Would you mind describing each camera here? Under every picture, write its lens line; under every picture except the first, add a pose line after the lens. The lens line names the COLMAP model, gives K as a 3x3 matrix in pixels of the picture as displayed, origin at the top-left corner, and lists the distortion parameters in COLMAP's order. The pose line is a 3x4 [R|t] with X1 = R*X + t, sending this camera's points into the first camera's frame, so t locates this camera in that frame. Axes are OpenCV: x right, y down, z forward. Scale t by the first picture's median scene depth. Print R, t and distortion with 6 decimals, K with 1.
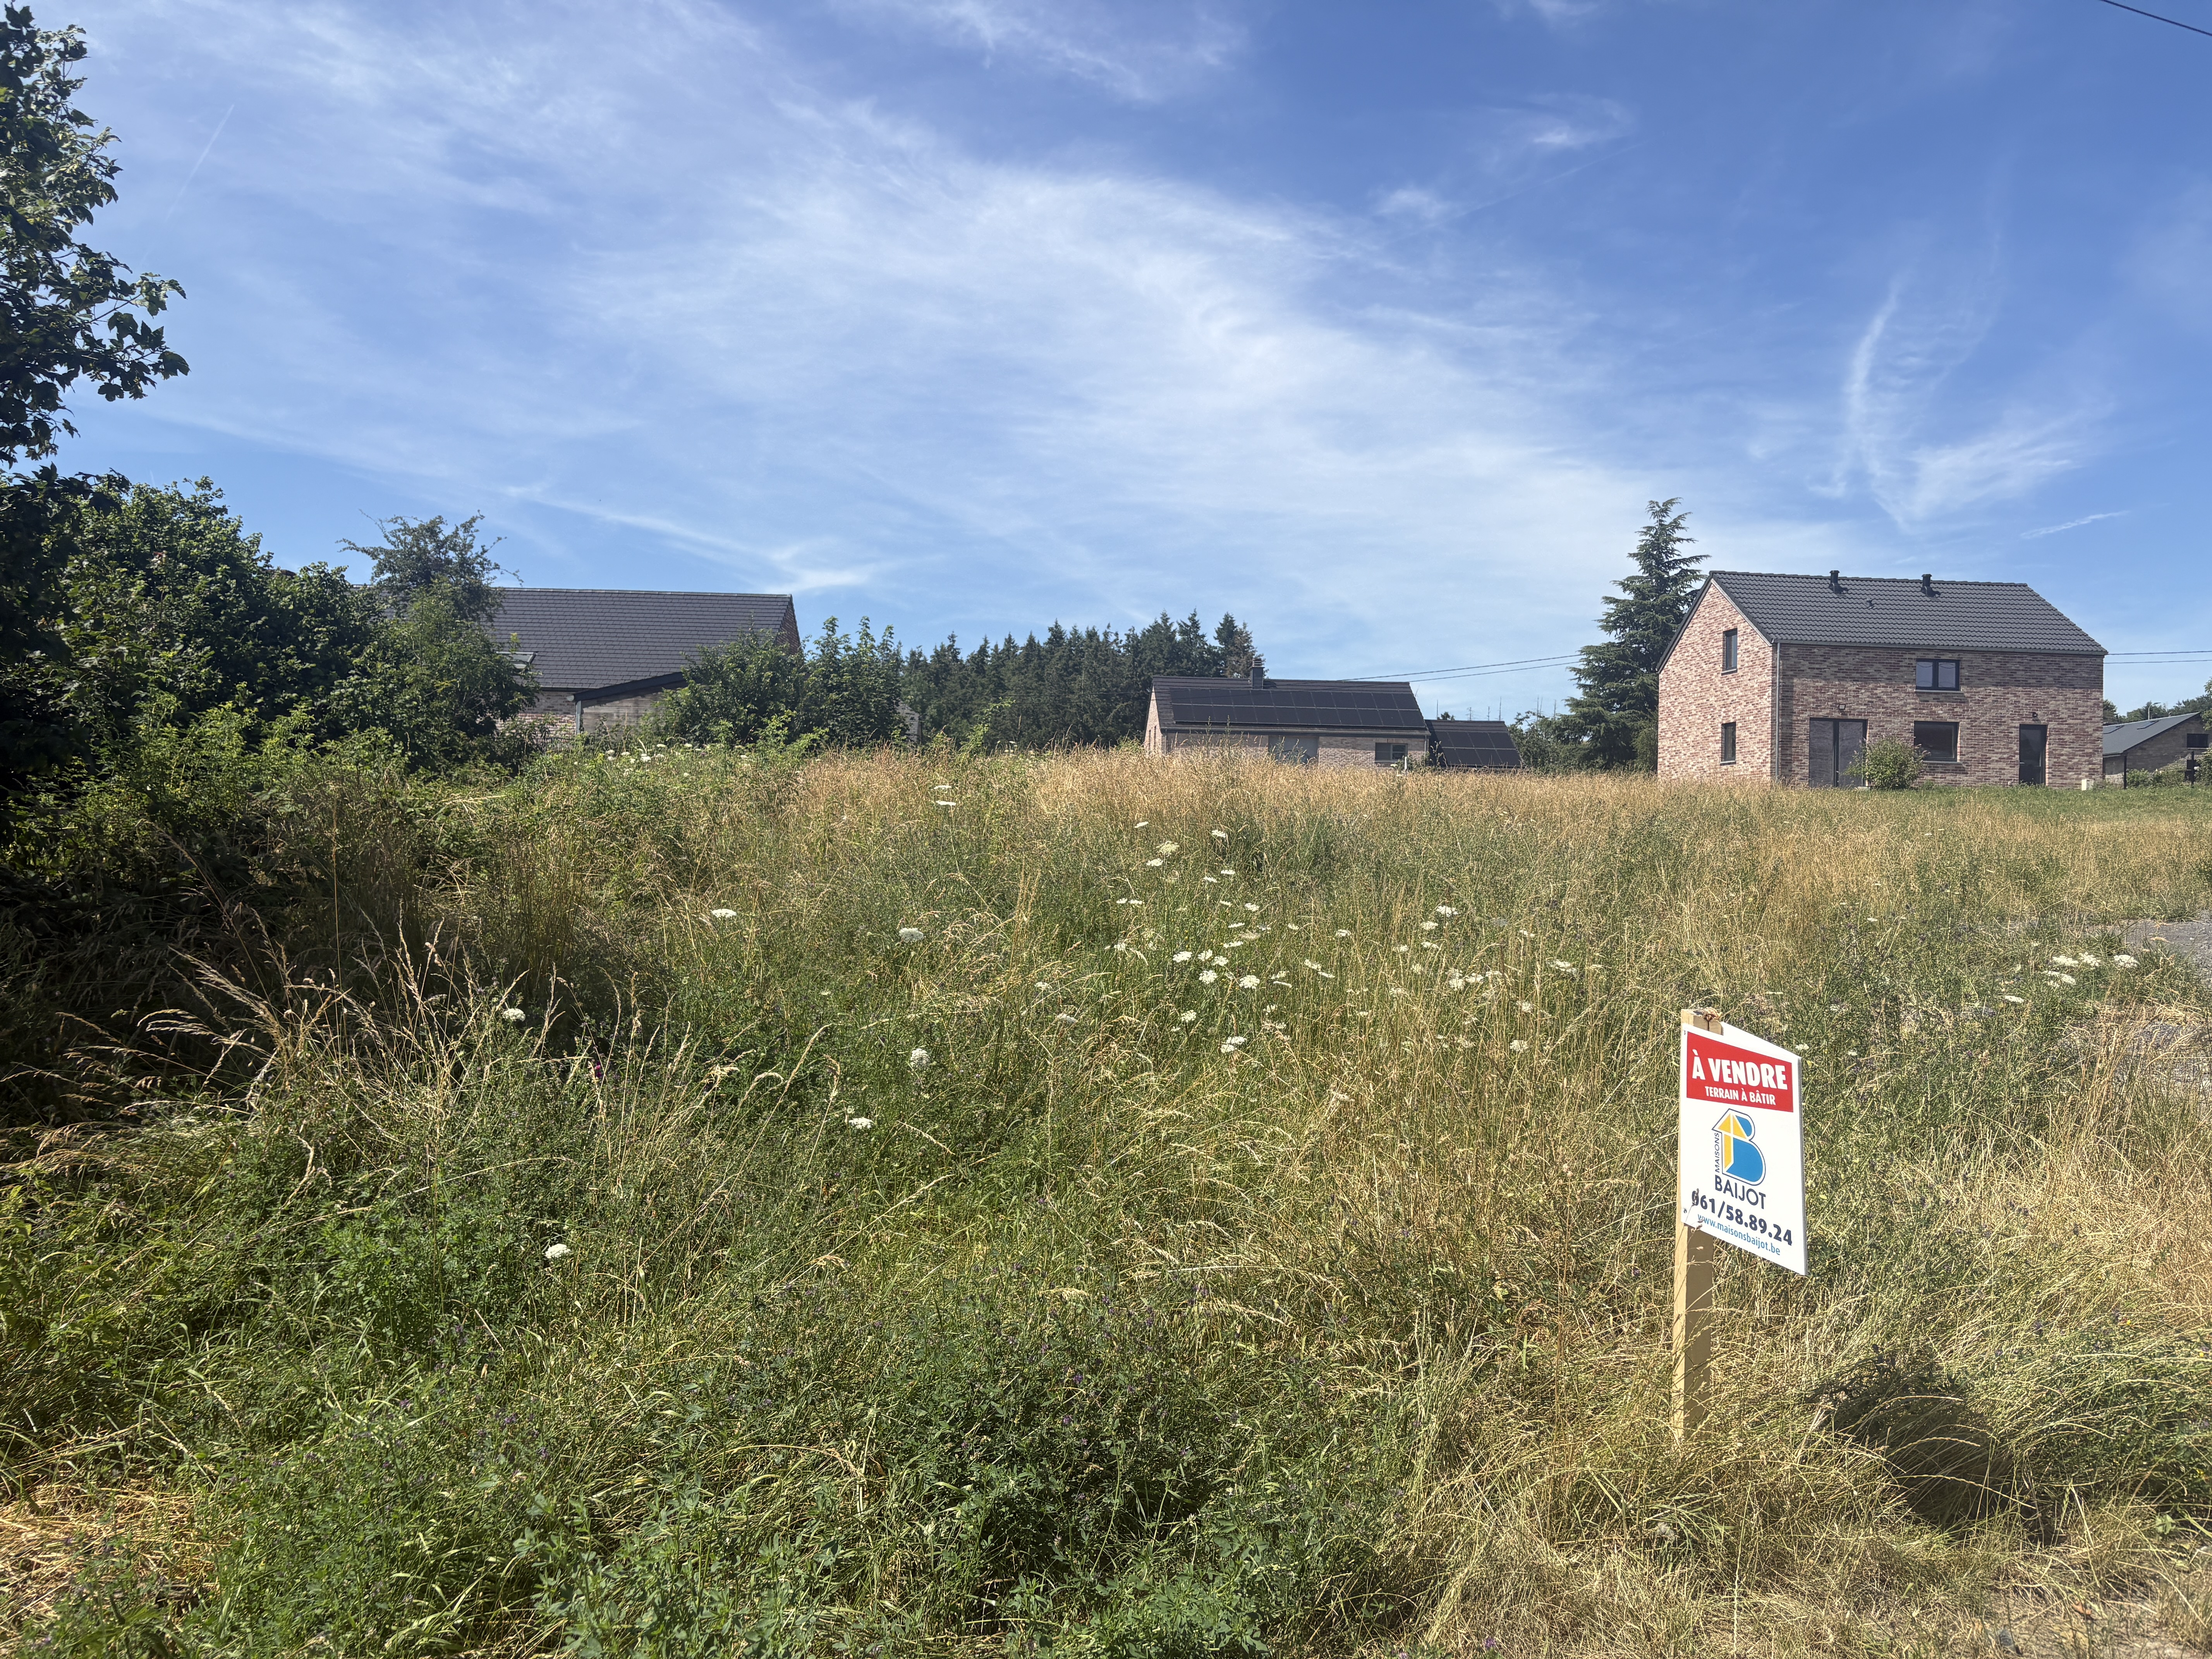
lens RADIAL K [[1650.5, 0, 1096.6], [0, 1650.5, 884.9], [0, 0, 1]] dist [0.044124, -0.052968]
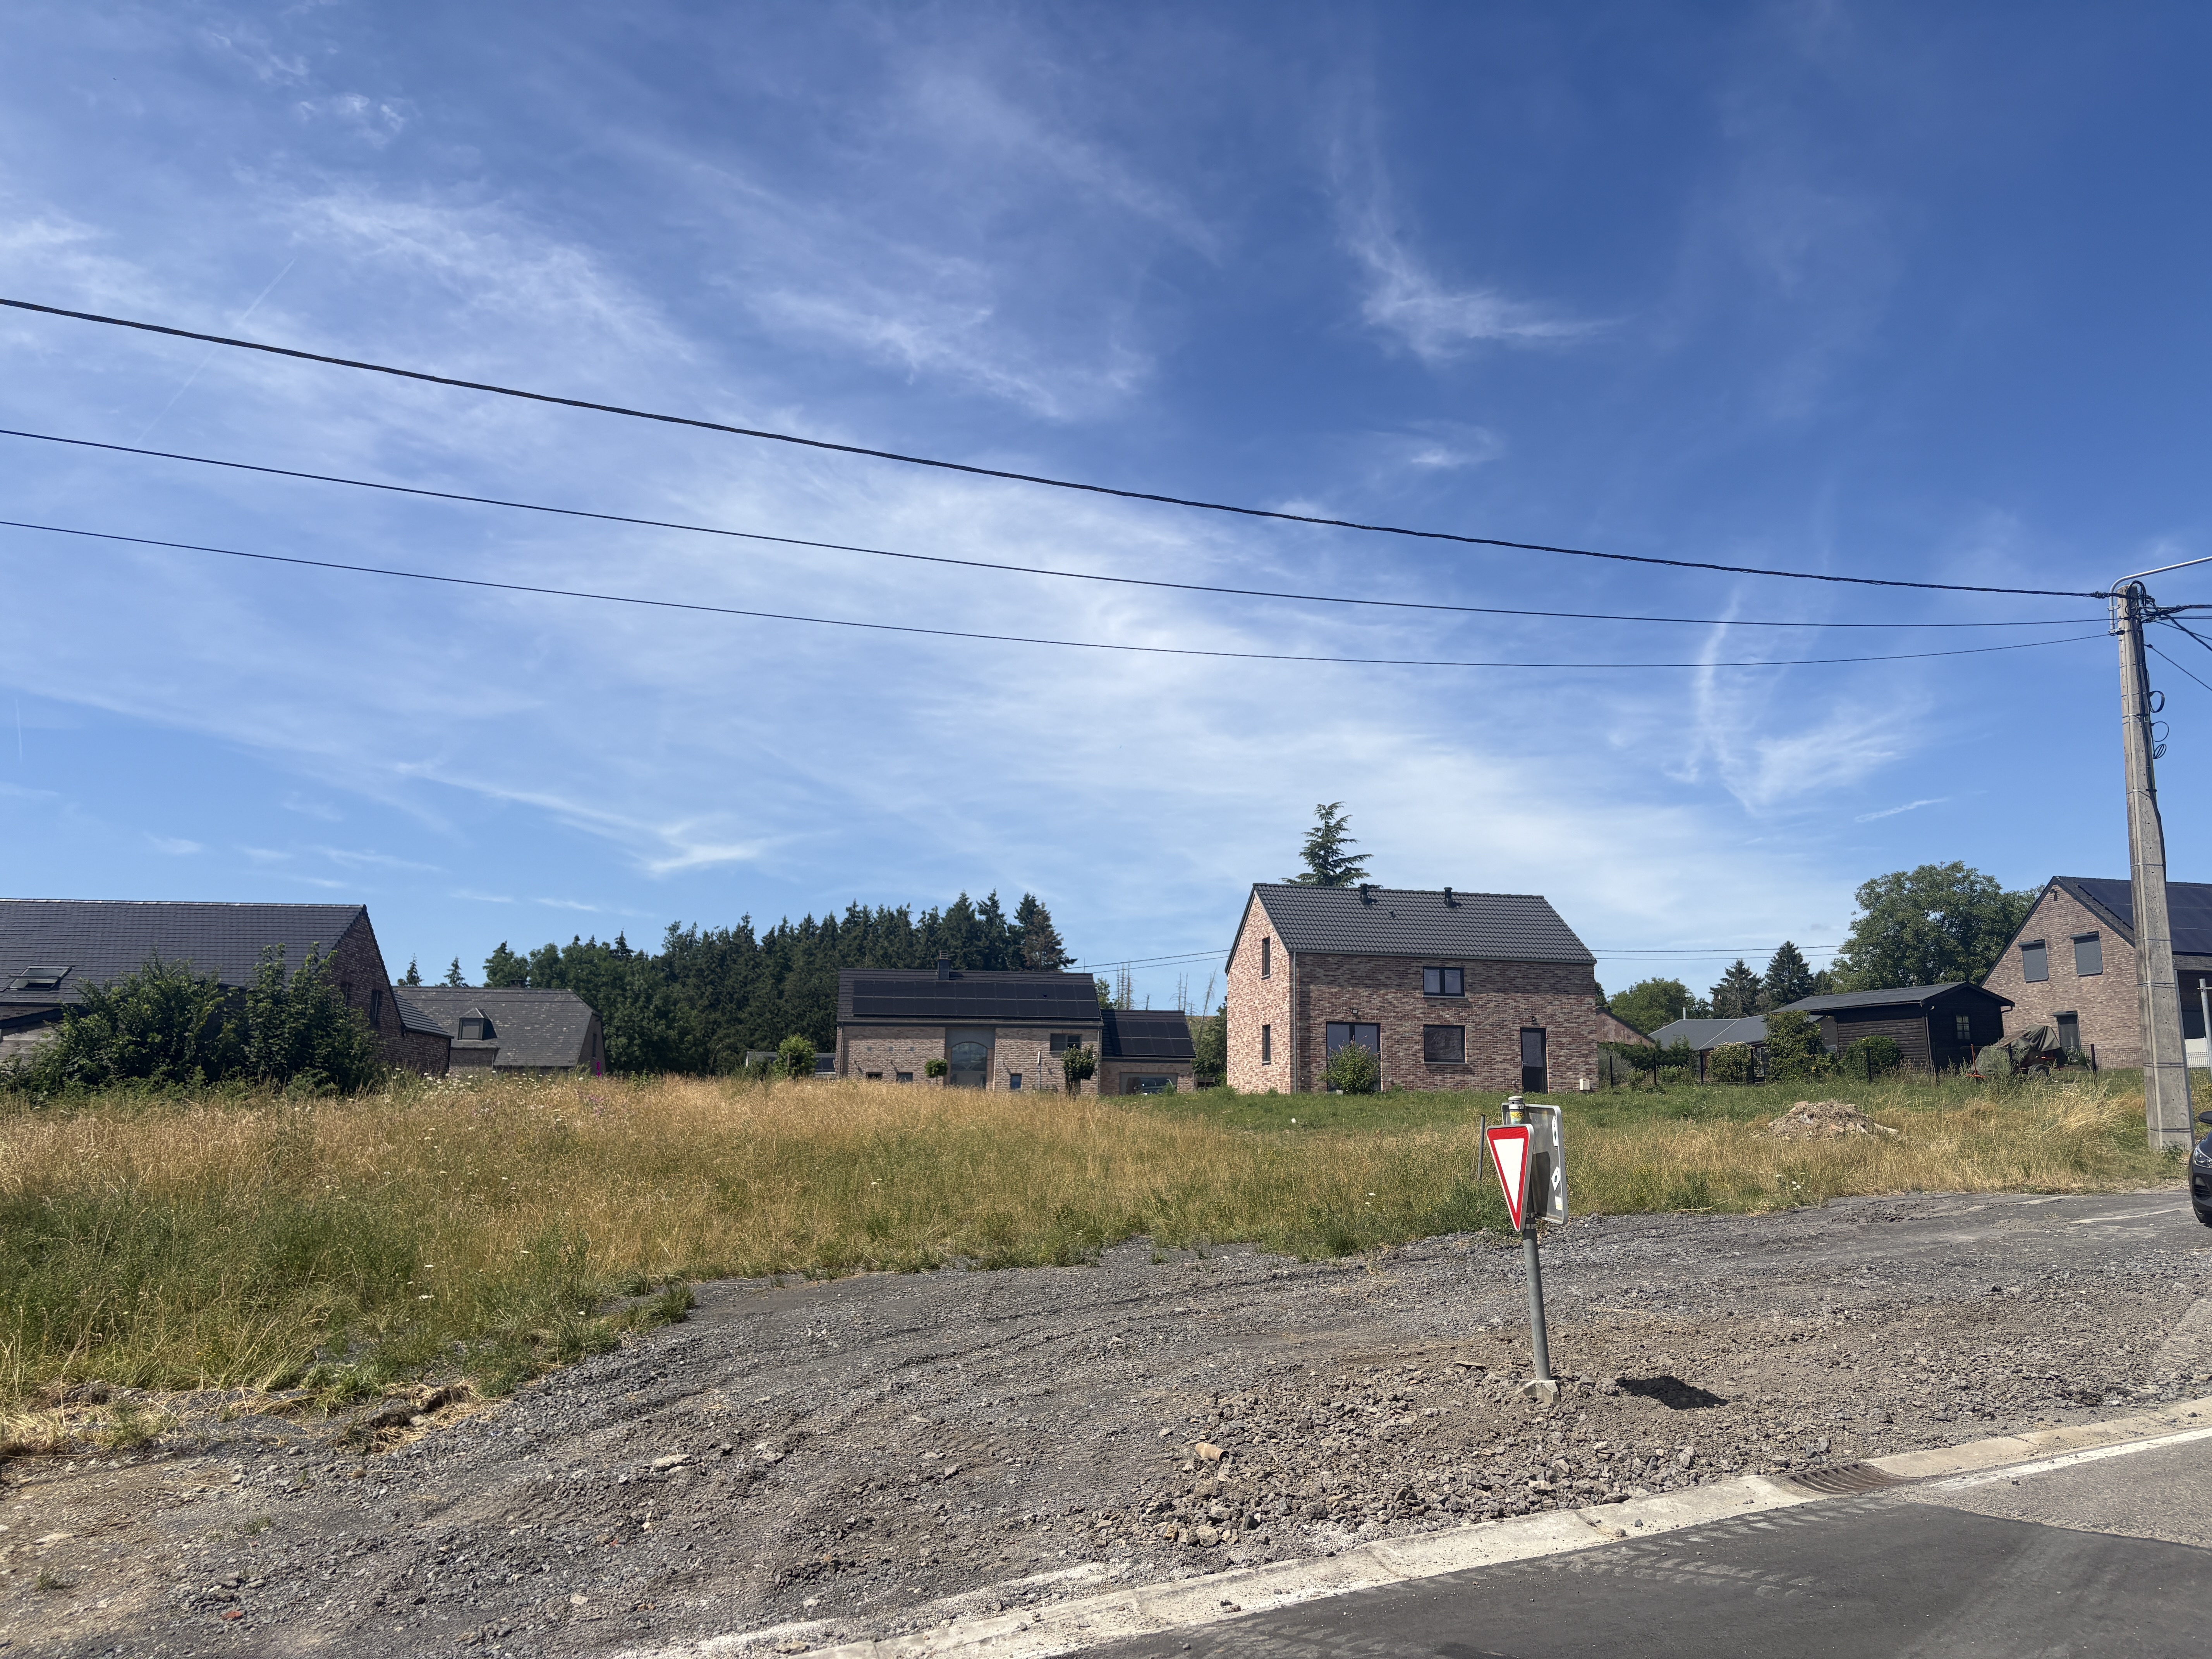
lens RADIAL K [[1650.5, 0, 1137.9], [0, 1650.5, 807.7], [0, 0, 1]] dist [0.044124, -0.052968]
pose [[0.996216, 0.005023, 0.086766, 0.221776], [0.013274, 0.977822, -0.209019, -0.015469], [-0.085892, 0.209380, 0.974055, -0.054178]]
